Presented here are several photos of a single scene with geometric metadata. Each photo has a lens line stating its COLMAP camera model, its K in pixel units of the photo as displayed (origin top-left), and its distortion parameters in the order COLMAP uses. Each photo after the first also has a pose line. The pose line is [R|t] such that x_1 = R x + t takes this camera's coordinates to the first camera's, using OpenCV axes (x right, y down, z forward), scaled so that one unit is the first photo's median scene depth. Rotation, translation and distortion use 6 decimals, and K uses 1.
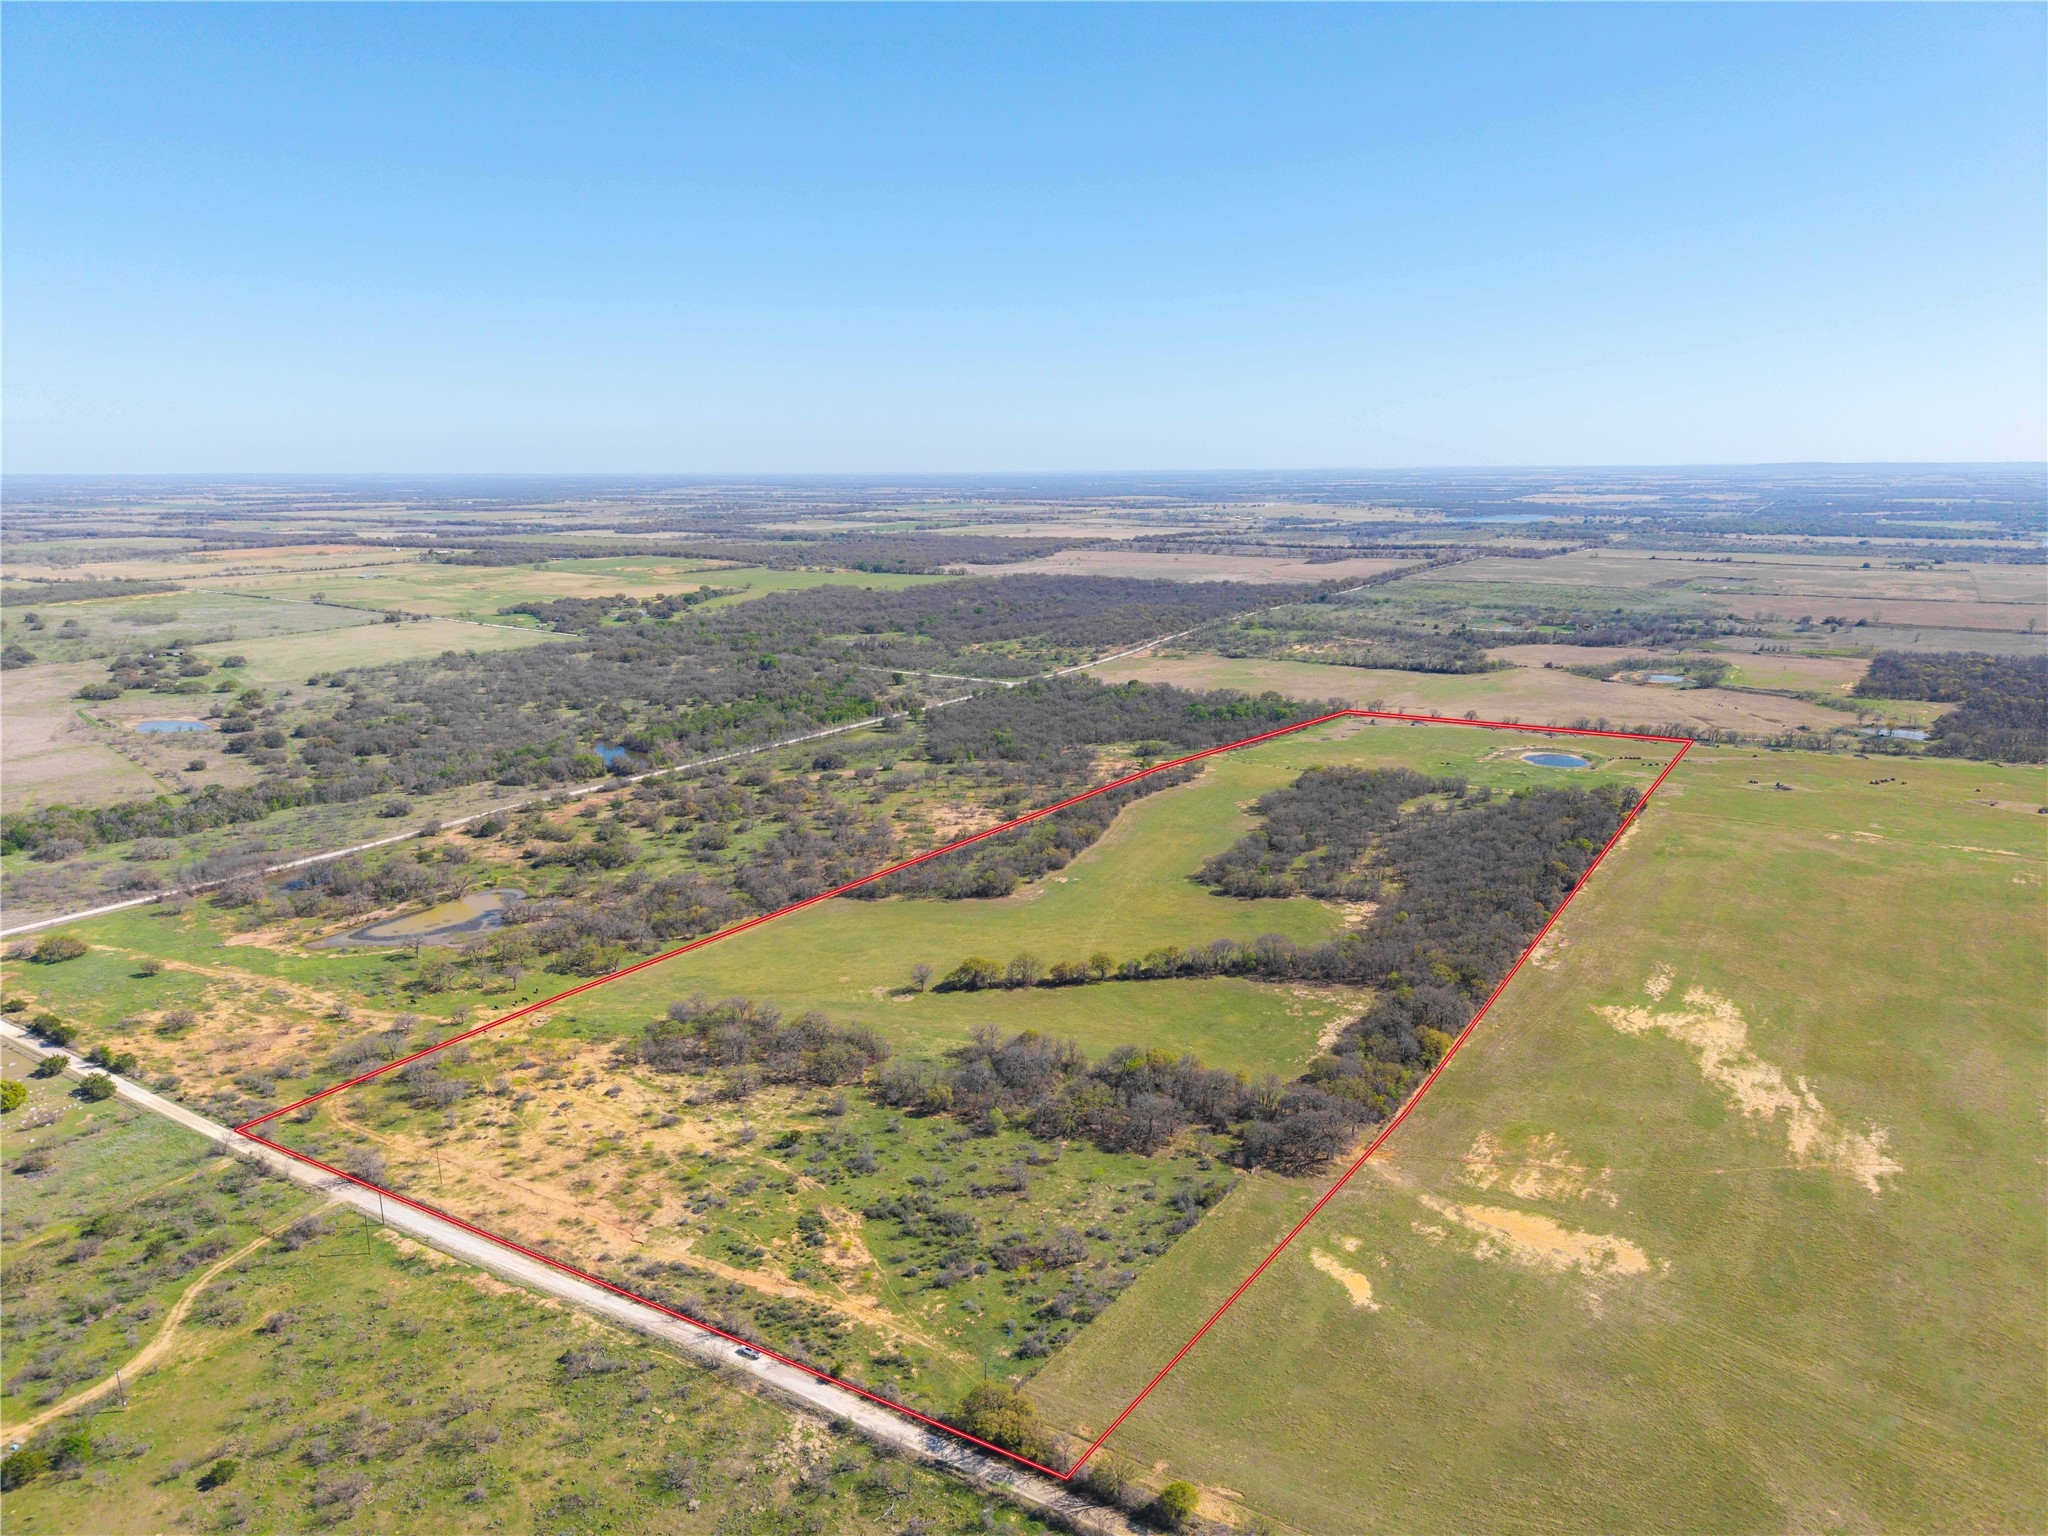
lens RADIAL K [[1363.7, 0, 1024.0], [0, 1363.7, 768.0], [0, 0, 1]] dist [0.038967, -0.040848]
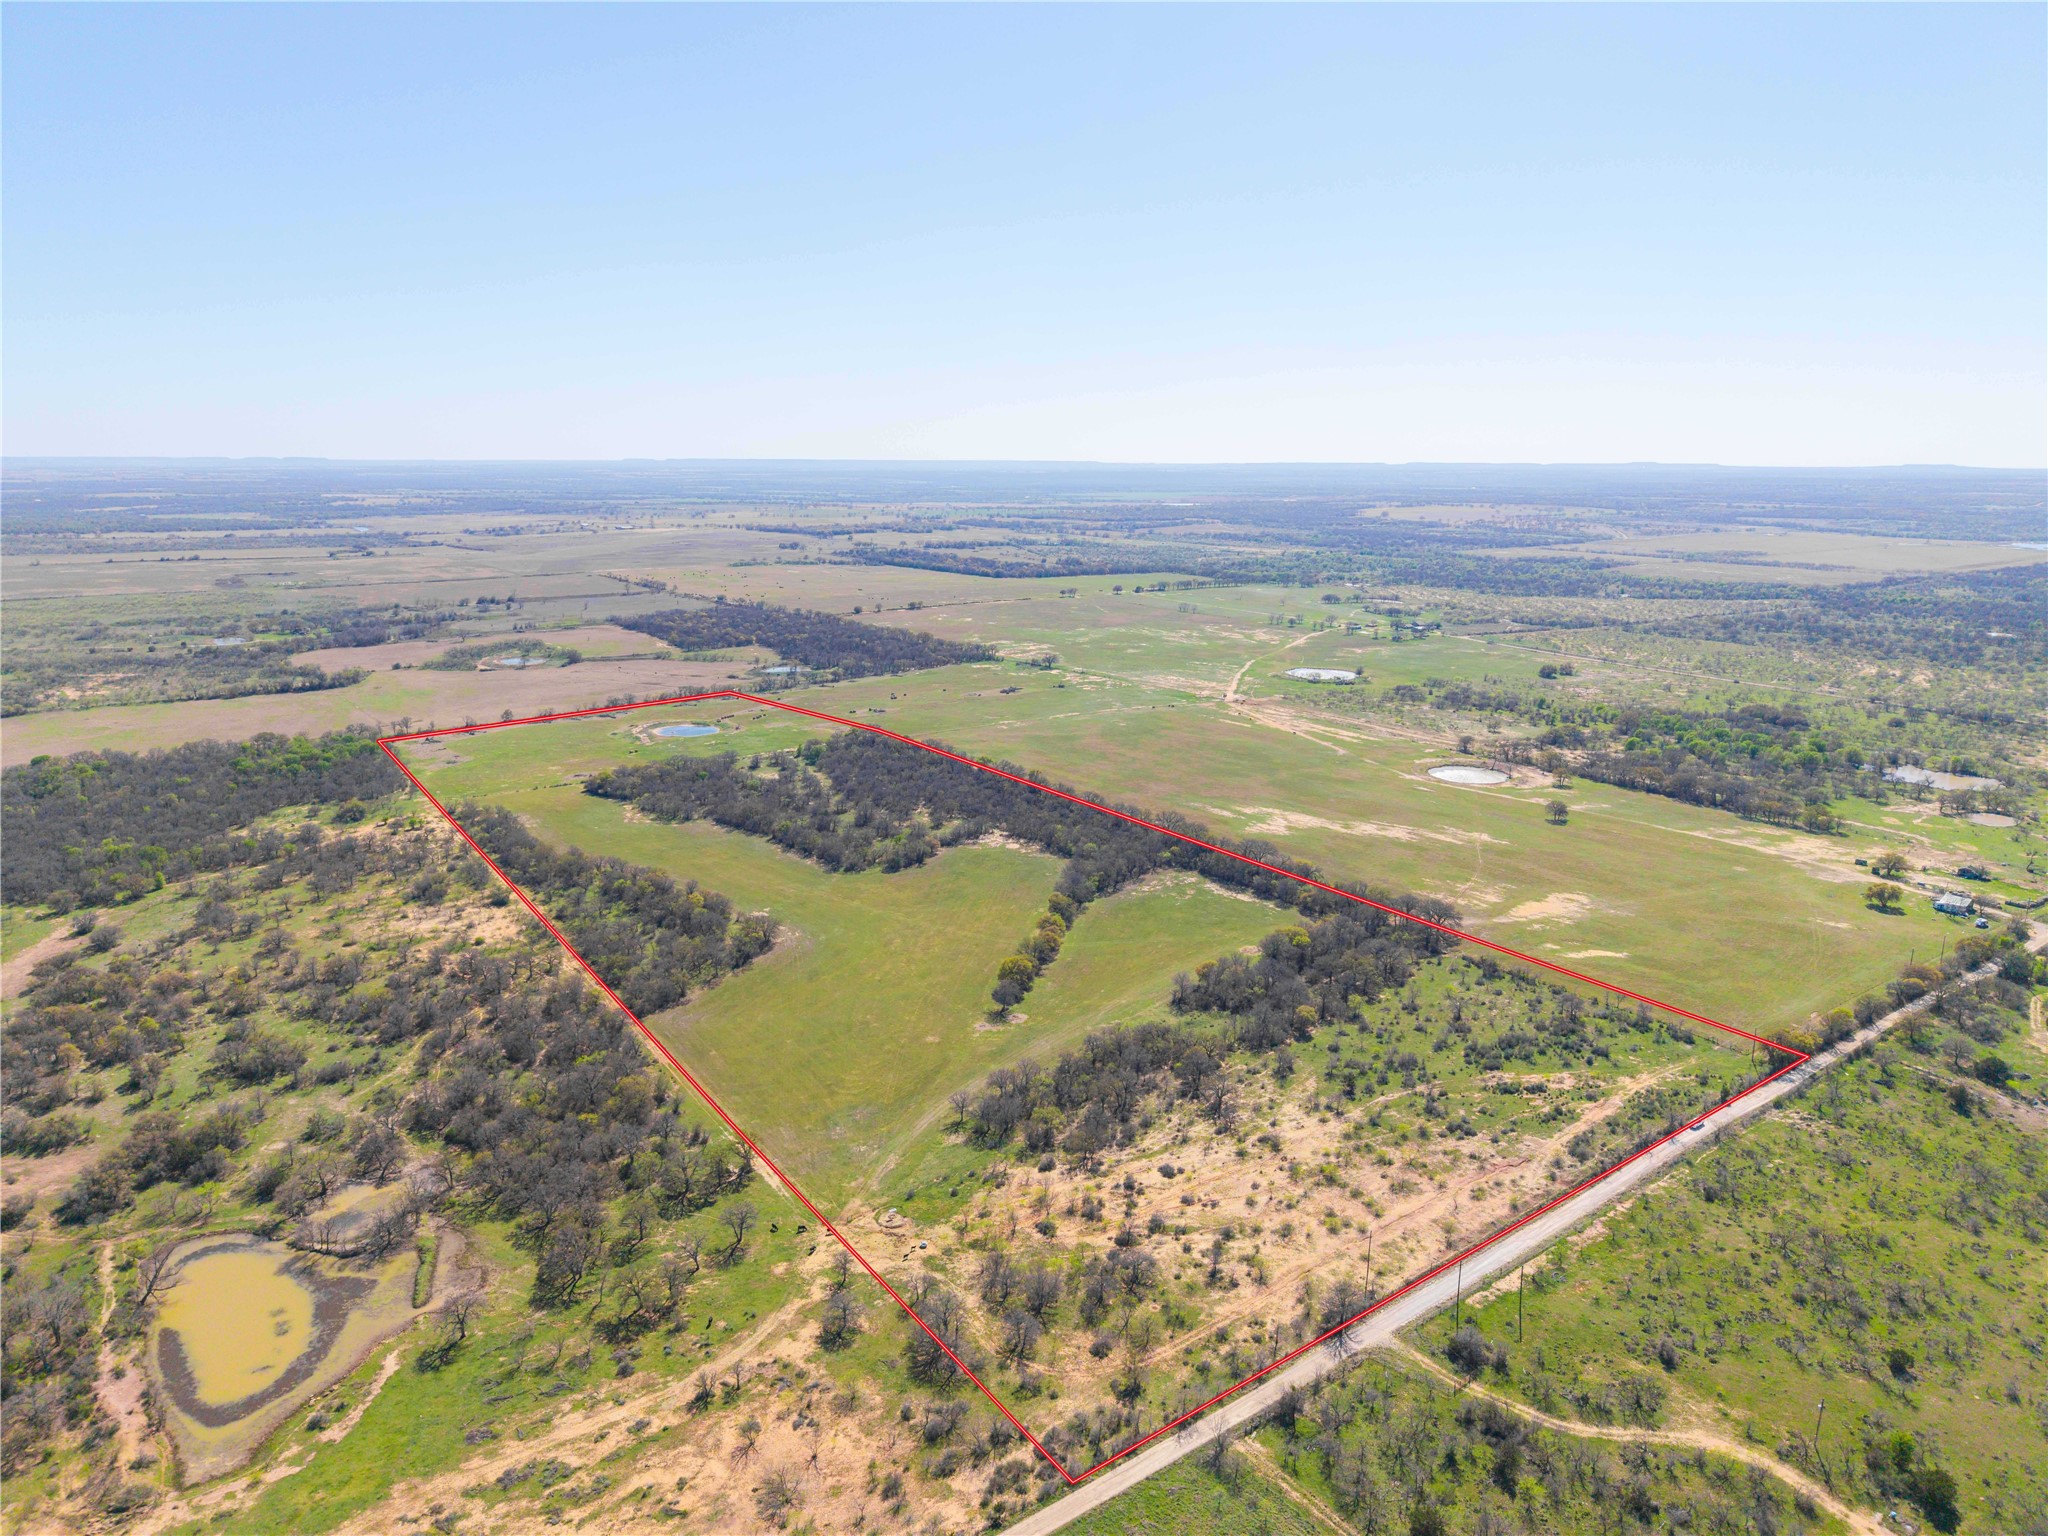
lens RADIAL K [[1366.0, 0, 1027.9], [0, 1366.0, 765.2], [0, 0, 1]] dist [0.050332, -0.069614]
pose [[0.343689, -0.198932, 0.917771, -1.031520], [0.197947, 0.970694, 0.136275, -0.145172], [-0.917984, 0.134834, 0.372995, 0.686292]]
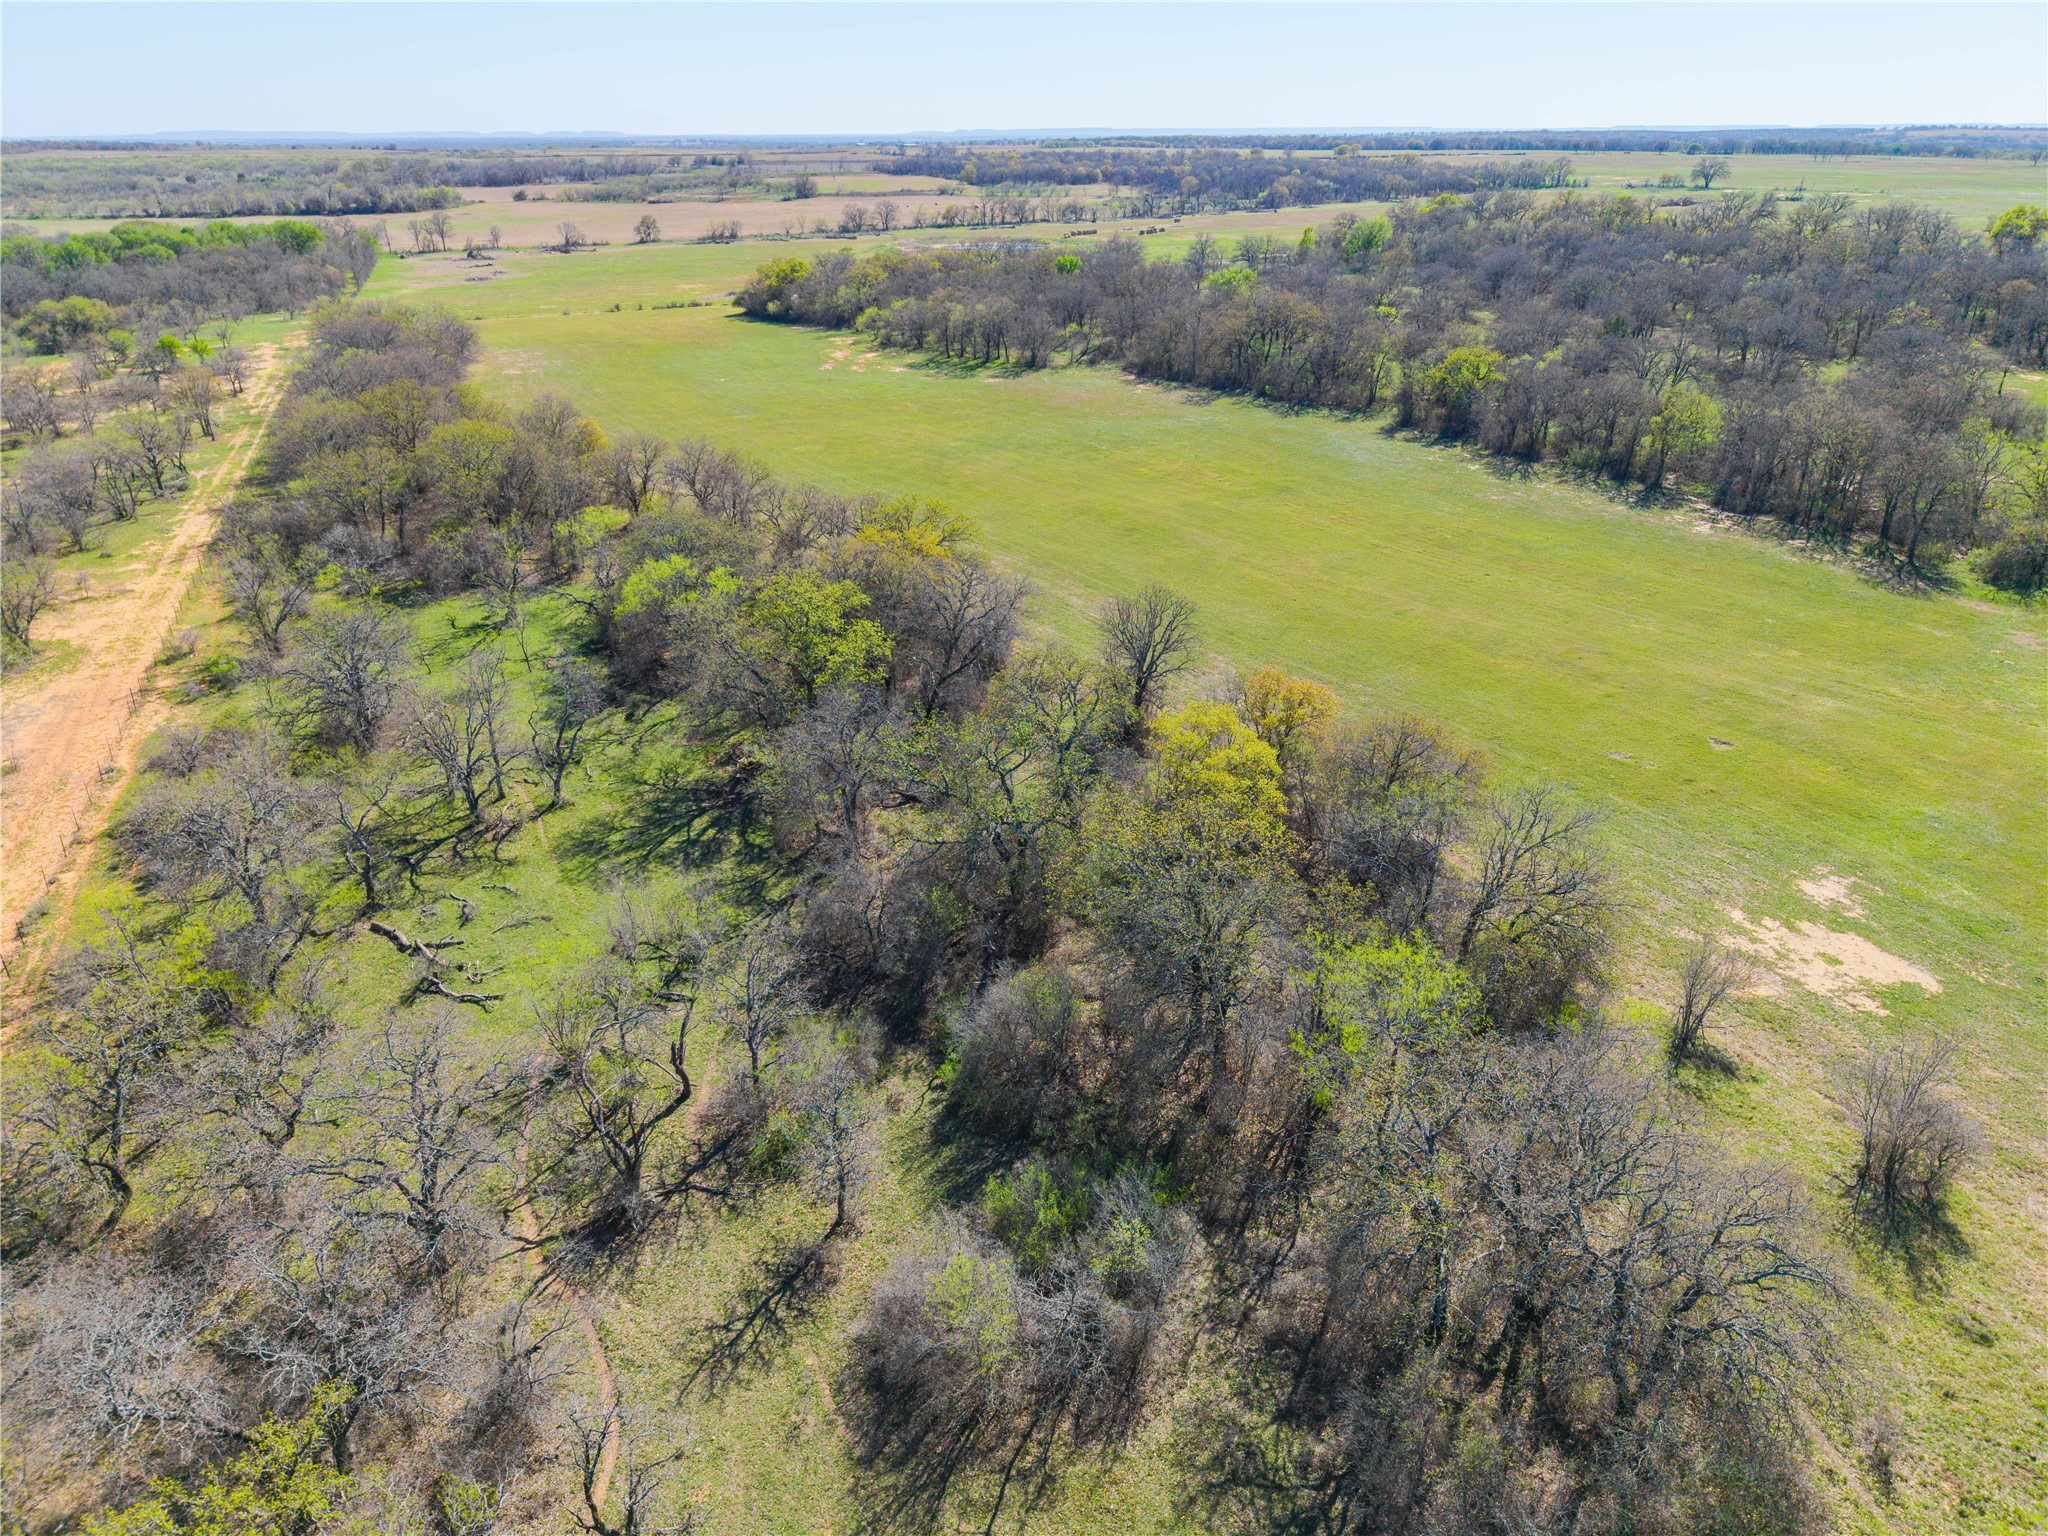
lens RADIAL K [[1388.8, 0, 1034.3], [0, 1388.8, 722.3], [0, 0, 1]] dist [0.003331, 0.007435]
pose [[0.522514, -0.327653, 0.787161, -0.101652], [0.184835, 0.944789, 0.270572, 0.043432], [-0.832355, 0.004117, 0.554227, 1.409848]]
